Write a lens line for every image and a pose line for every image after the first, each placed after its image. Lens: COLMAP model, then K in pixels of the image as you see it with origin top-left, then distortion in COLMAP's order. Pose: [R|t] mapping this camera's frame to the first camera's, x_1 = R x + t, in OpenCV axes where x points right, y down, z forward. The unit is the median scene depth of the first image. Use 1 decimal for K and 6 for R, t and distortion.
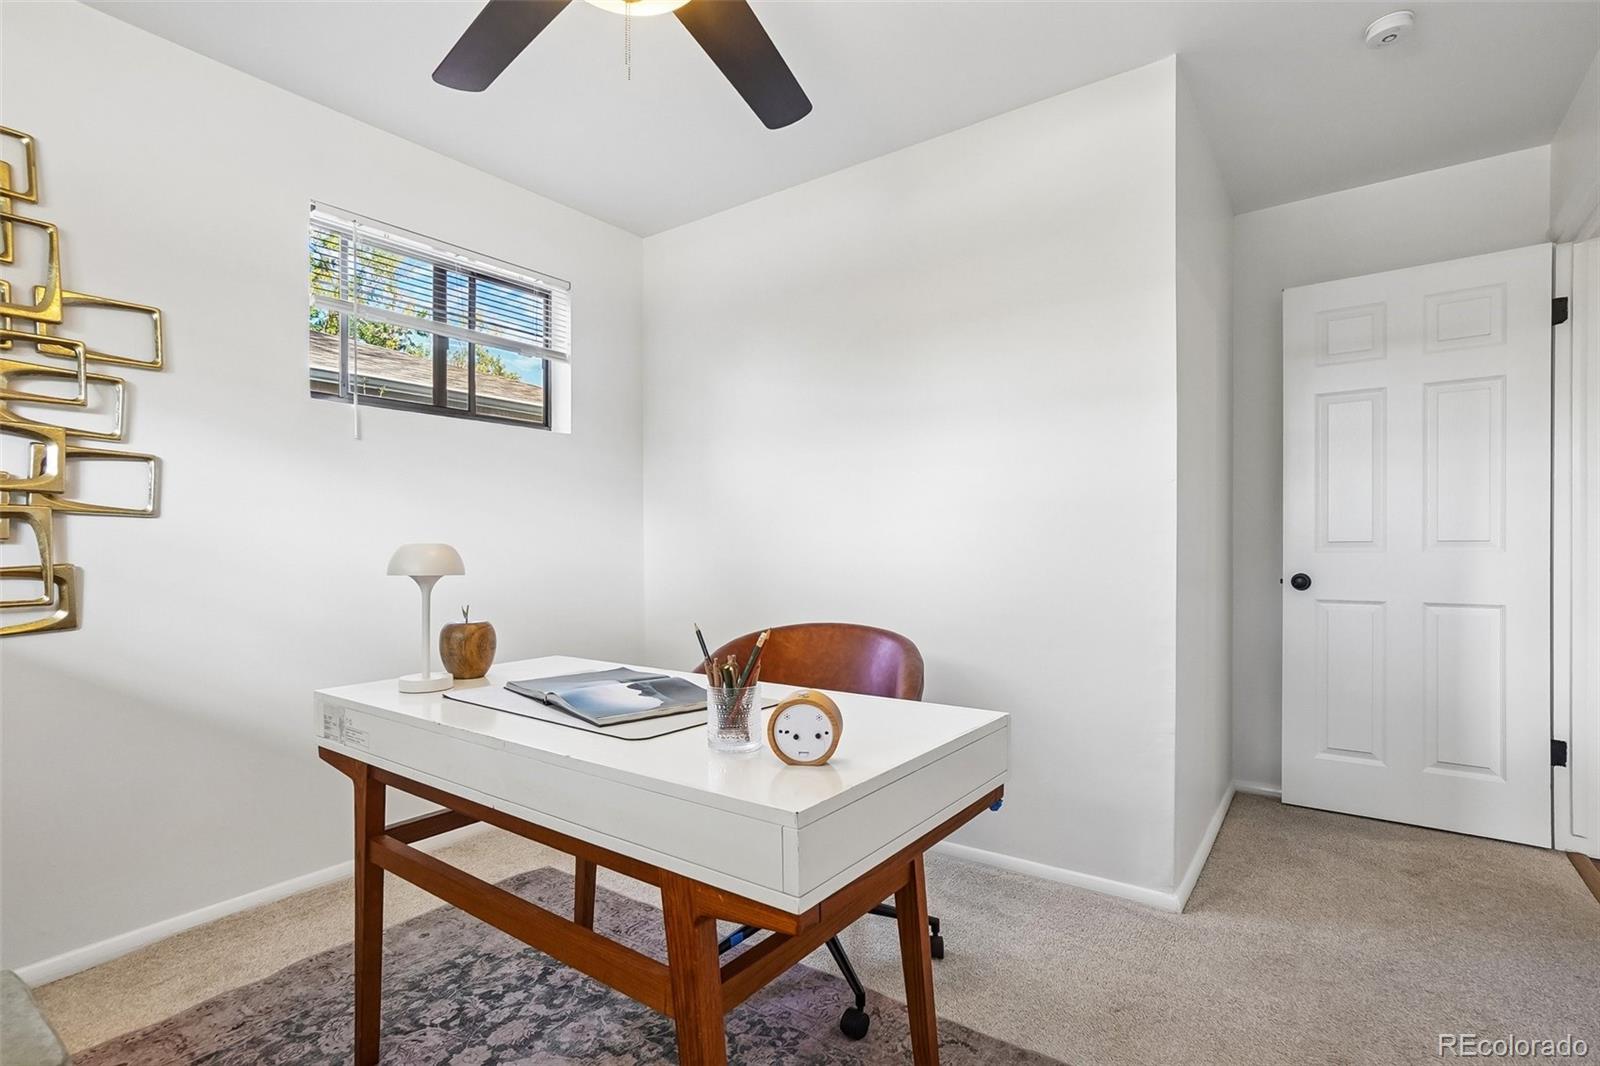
lens RADIAL K [[783.7, 0, 792.4], [0, 783.7, 522.6], [0, 0, 1]] dist [-0.023604, 0.000608]
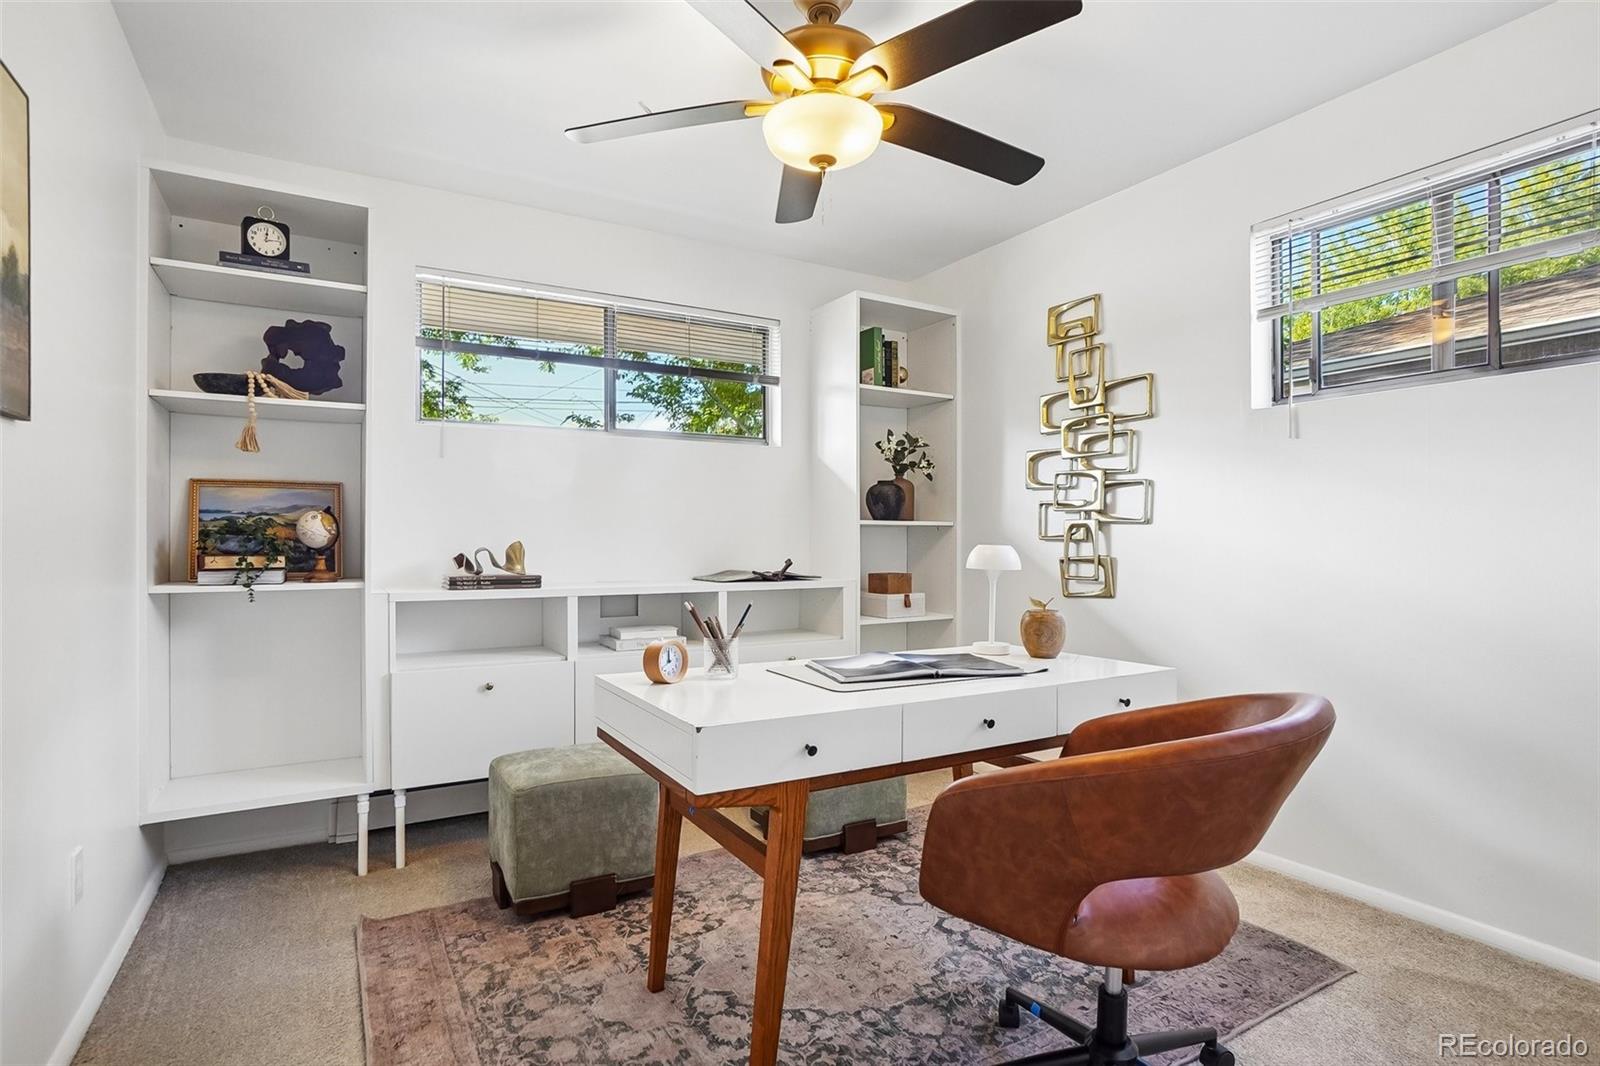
lens RADIAL K [[783.7, 0, 792.4], [0, 783.7, 522.6], [0, 0, 1]] dist [-0.023604, 0.000608]
pose [[-0.388764, -0.017457, -0.921172, 0.752772], [0.022788, 0.999332, -0.028555, 0.015713], [0.921055, -0.032092, -0.388107, 1.001036]]
